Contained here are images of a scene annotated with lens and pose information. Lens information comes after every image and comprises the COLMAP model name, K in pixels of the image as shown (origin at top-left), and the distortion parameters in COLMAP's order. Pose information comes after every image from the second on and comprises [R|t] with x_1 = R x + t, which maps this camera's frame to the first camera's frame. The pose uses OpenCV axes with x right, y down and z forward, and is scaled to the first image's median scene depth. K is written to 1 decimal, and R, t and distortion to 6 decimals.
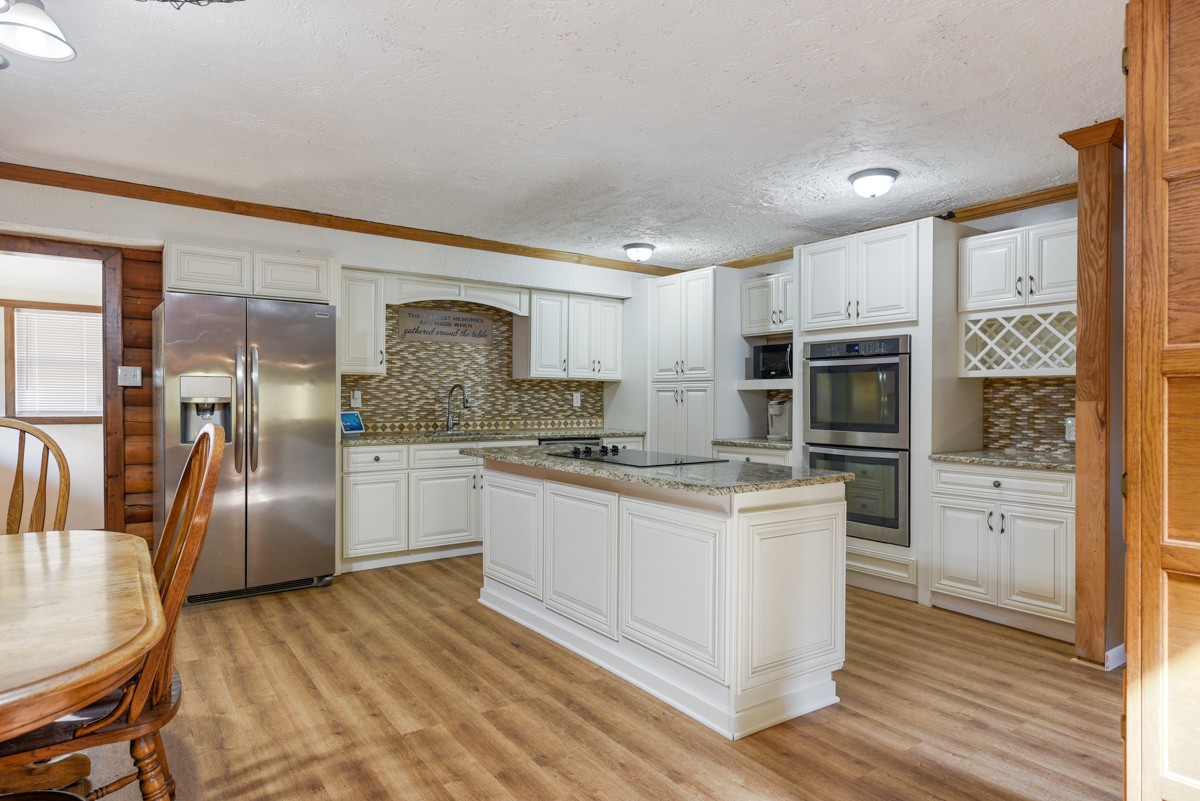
lens RADIAL K [[684.9, 0, 593.9], [0, 684.9, 408.1], [0, 0, 1]] dist [0.003802, 0.000077]
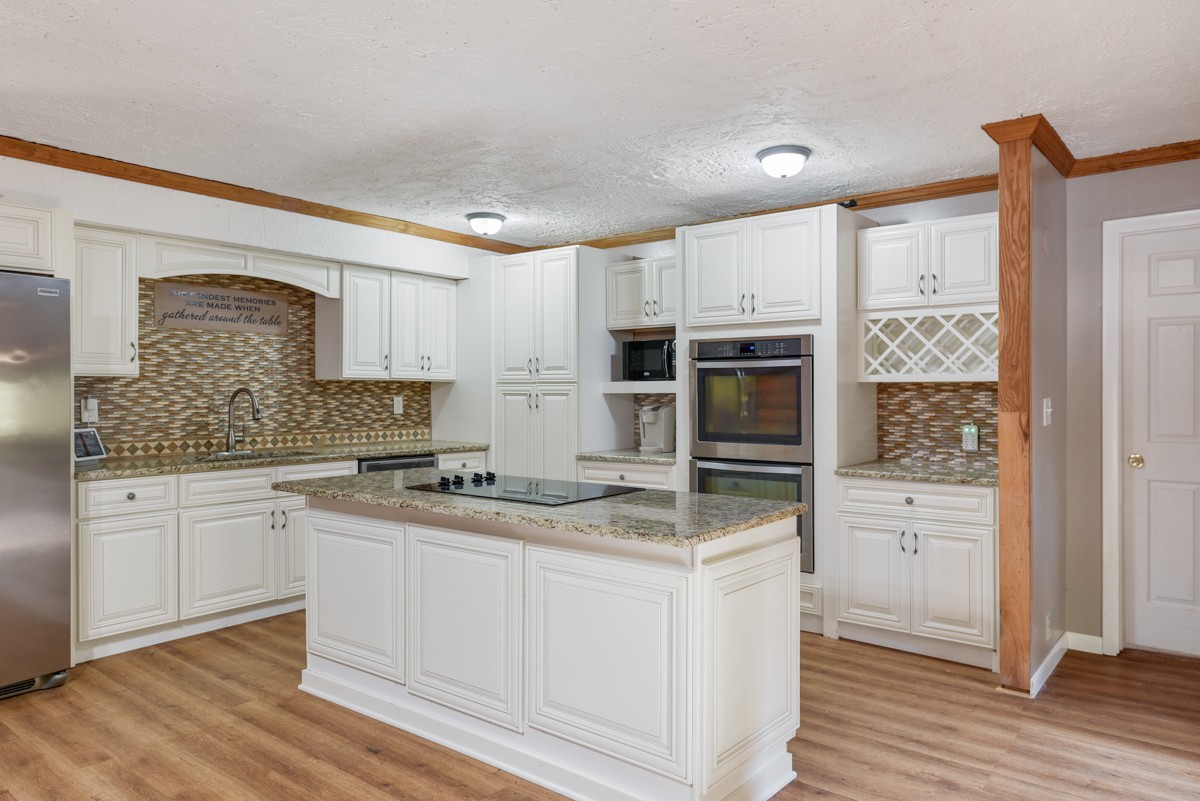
lens RADIAL K [[796.0, 0, 597.2], [0, 796.0, 398.8], [0, 0, 1]] dist [0.001343, 0.000399]
pose [[0.959850, -0.007720, 0.280408, -0.073239], [0.009027, 0.999954, -0.003369, -0.017008], [-0.280369, 0.005765, 0.959875, 0.065378]]
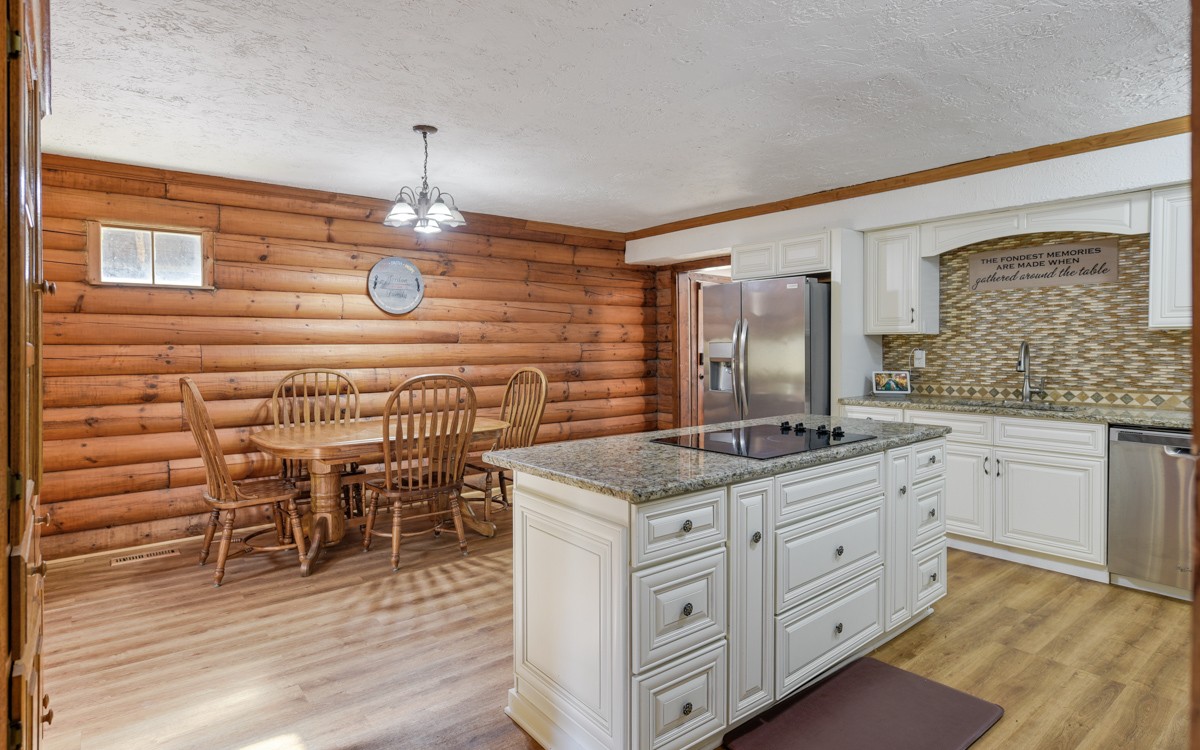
lens RADIAL K [[638.4, 0, 603.3], [0, 638.4, 367.5], [0, 0, 1]] dist [0.000701, 0.000161]
pose [[0.063349, 0.027348, -0.997617, 0.501604], [-0.010126, 0.999591, 0.026759, -0.019853], [0.997940, 0.008407, 0.063600, 0.479519]]
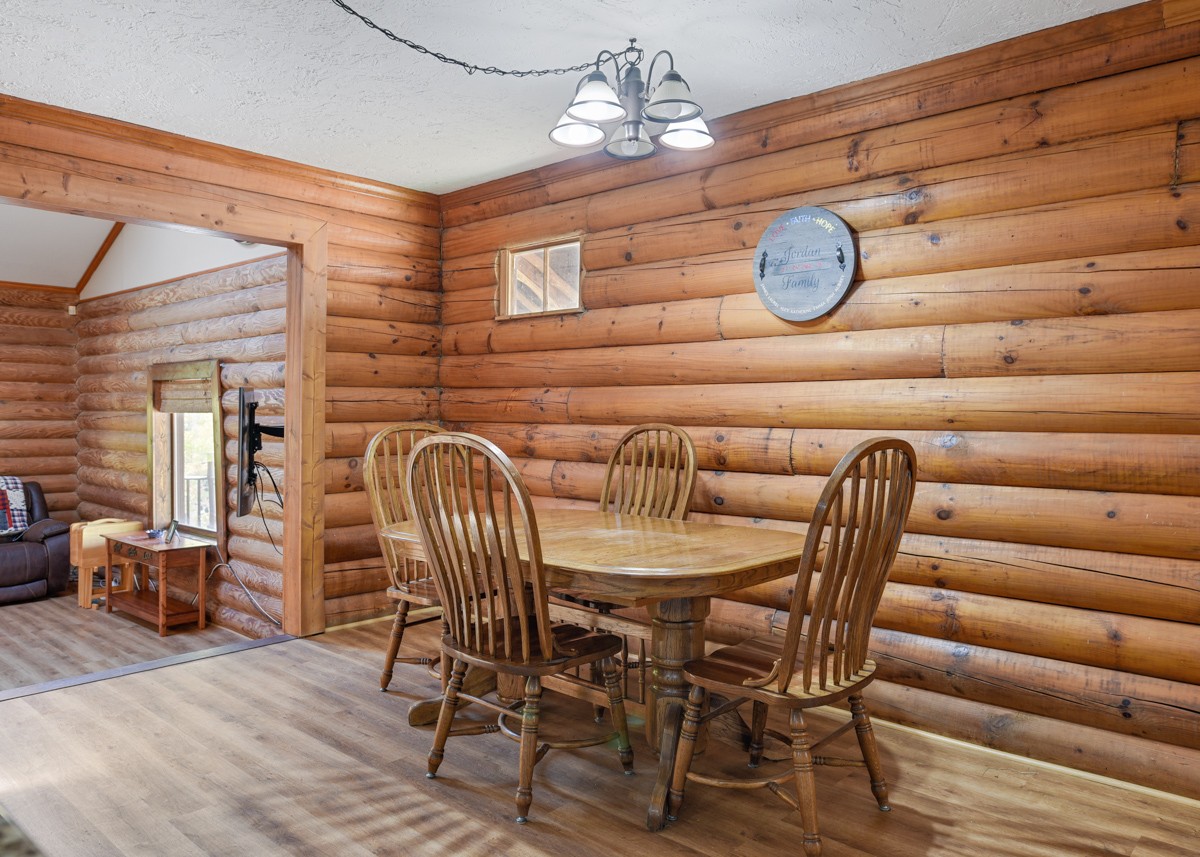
lens RADIAL K [[847.4, 0, 600.0], [0, 847.4, 428.5], [0, 0, 1]] dist [0.000582, -0.000814]
pose [[-0.974819, -0.006751, -0.222895, -0.166967], [-0.014870, 0.999285, 0.034767, -0.010940], [0.222501, 0.037206, -0.974222, 0.811443]]
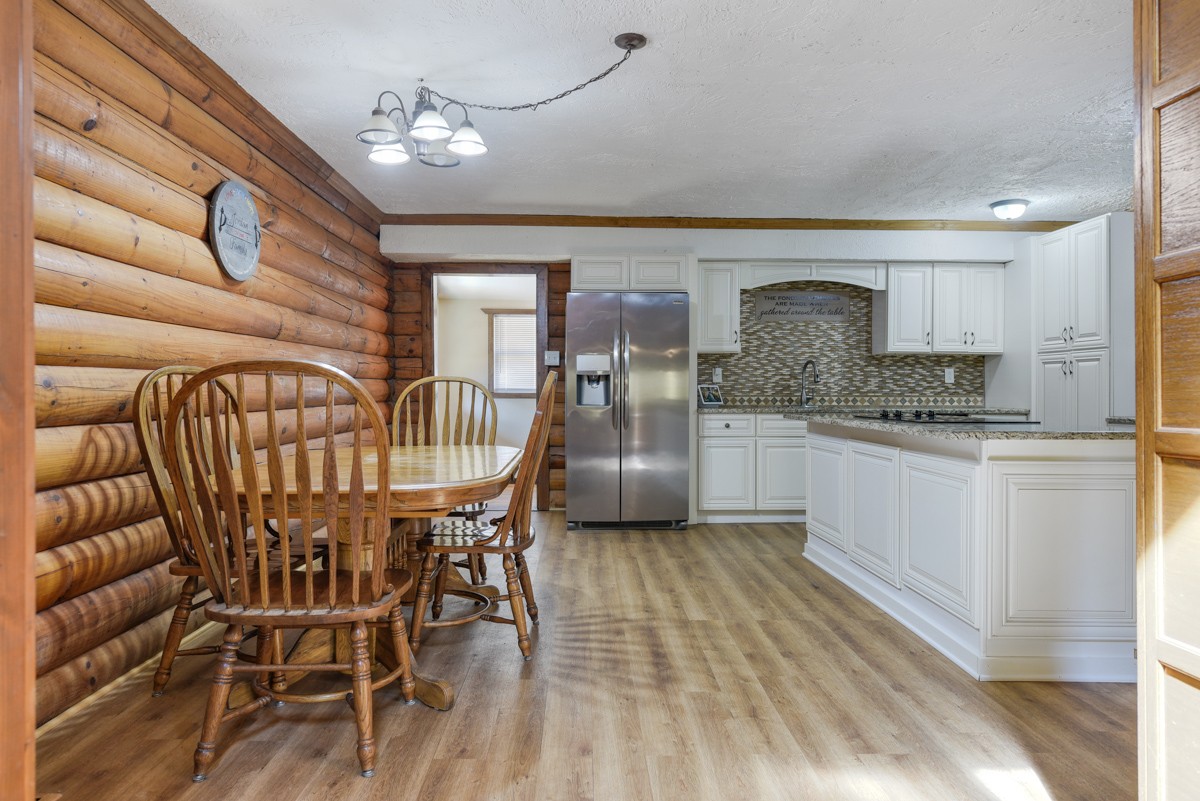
lens RADIAL K [[722.6, 0, 595.2], [0, 722.6, 395.2], [0, 0, 1]] dist [0.004084, 0.000779]
pose [[0.829806, -0.000627, -0.558052, 0.146643], [-0.005779, 0.999936, -0.009717, 0.031344], [0.558022, 0.011288, 0.829749, -0.100501]]
